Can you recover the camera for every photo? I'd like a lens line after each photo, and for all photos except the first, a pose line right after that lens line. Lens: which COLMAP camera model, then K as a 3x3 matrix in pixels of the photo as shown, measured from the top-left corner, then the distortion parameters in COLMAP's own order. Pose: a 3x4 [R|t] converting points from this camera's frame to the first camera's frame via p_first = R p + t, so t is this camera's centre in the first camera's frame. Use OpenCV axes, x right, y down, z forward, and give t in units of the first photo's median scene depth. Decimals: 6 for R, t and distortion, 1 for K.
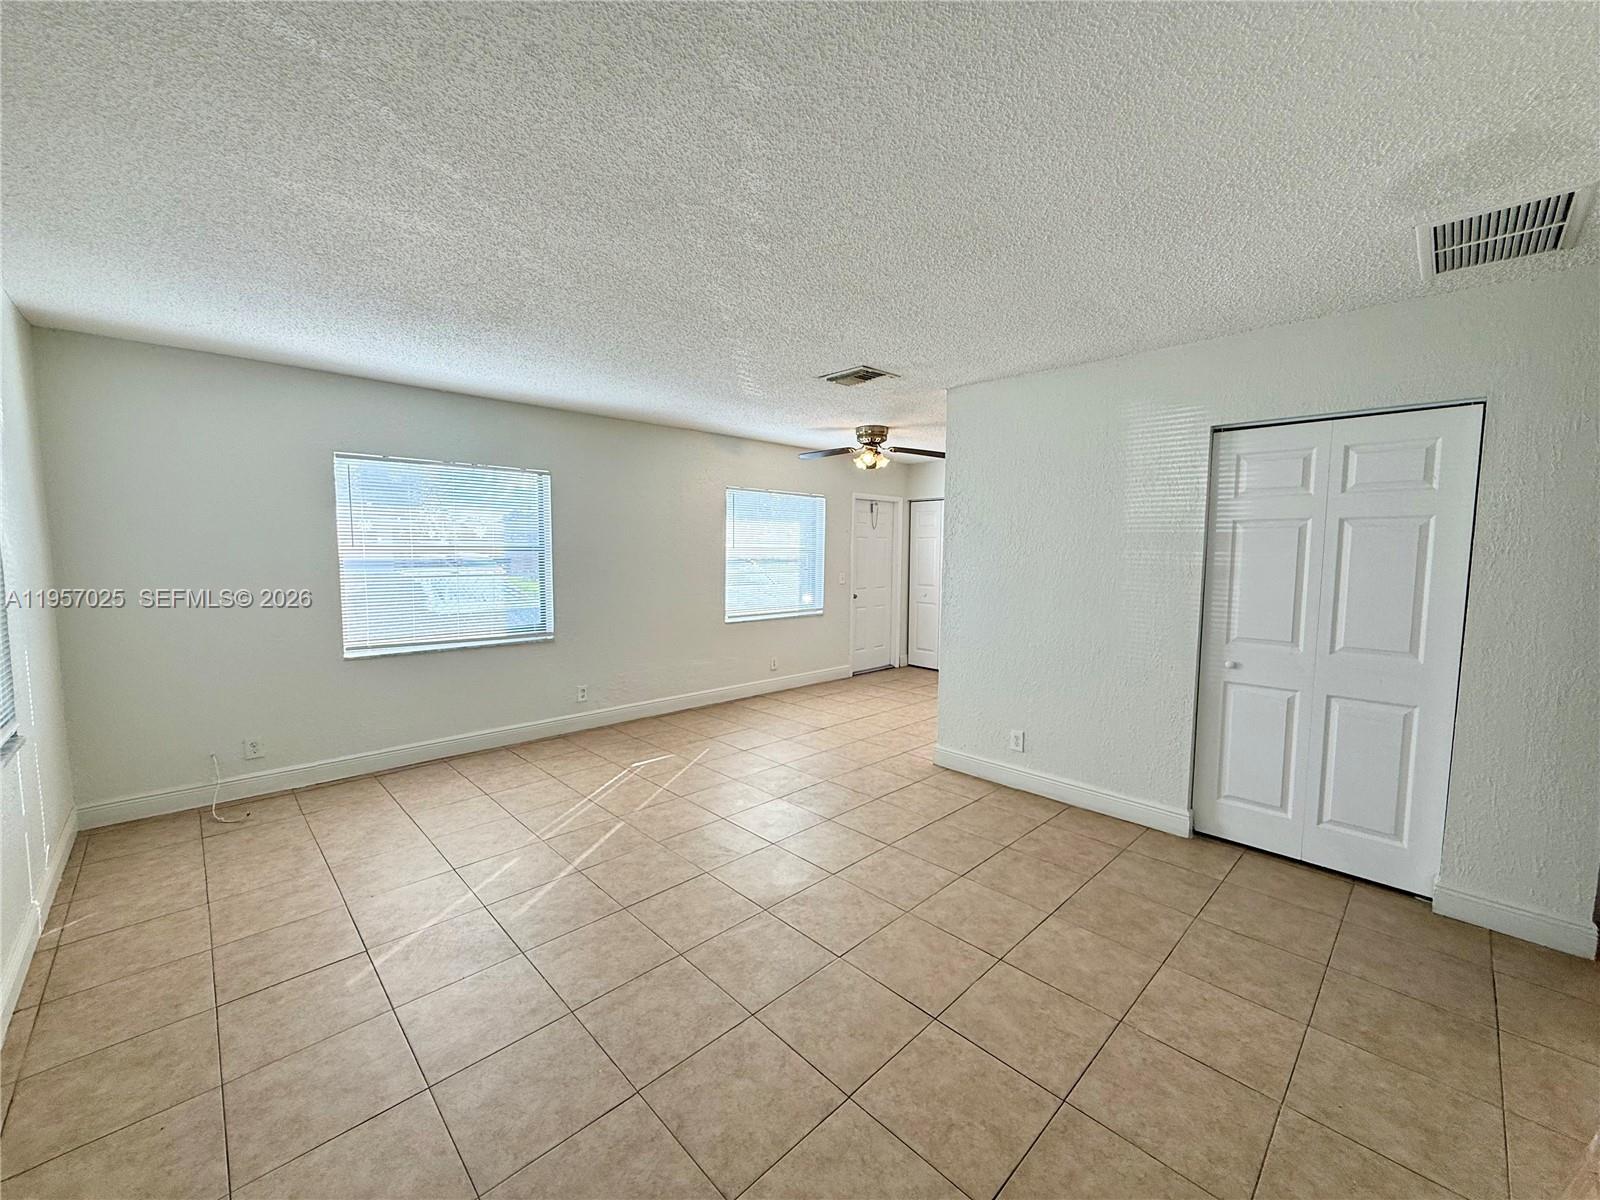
lens RADIAL K [[639.3, 0, 799.6], [0, 639.3, 598.5], [0, 0, 1]] dist [0.001850, -0.000582]
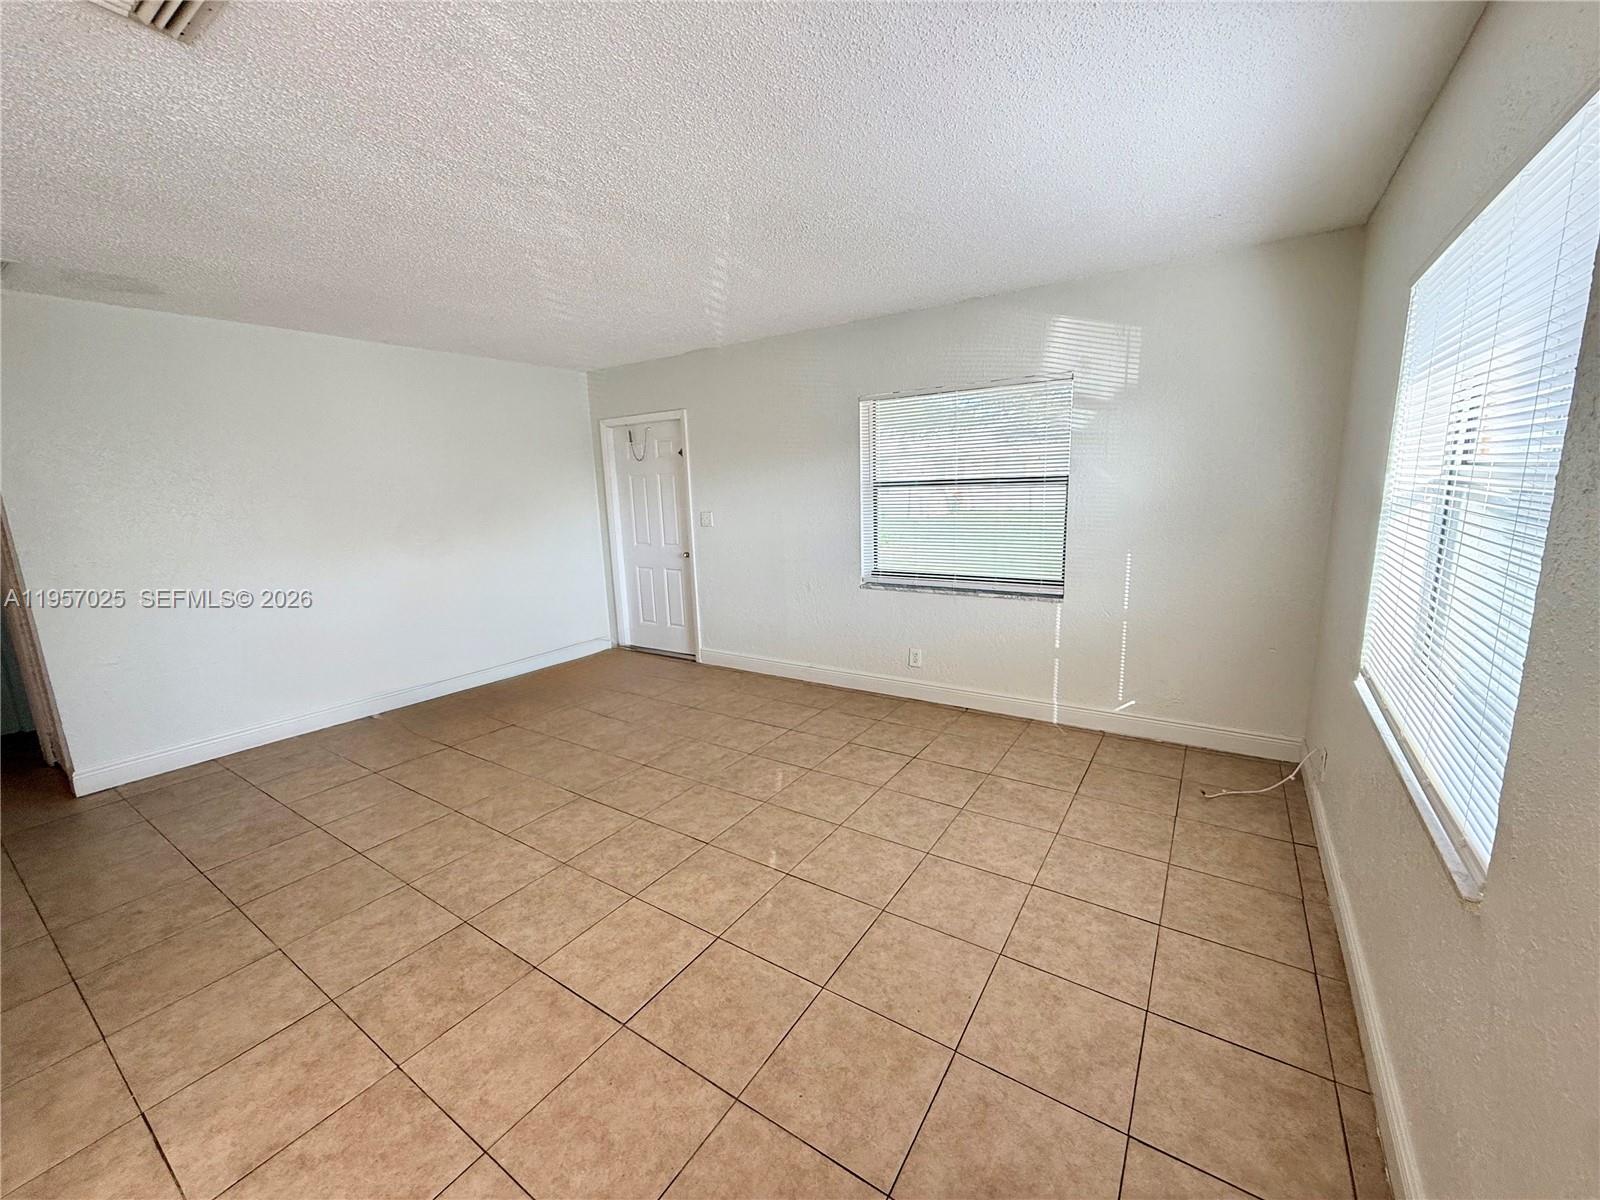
lens RADIAL K [[639.3, 0, 798.9], [0, 639.3, 600.1], [0, 0, 1]] dist [0.001850, -0.000582]
pose [[-0.976813, 0.063562, -0.204440, -0.187630], [0.008289, 0.965424, 0.260554, -0.148662], [0.213933, 0.252818, -0.943566, 1.743801]]
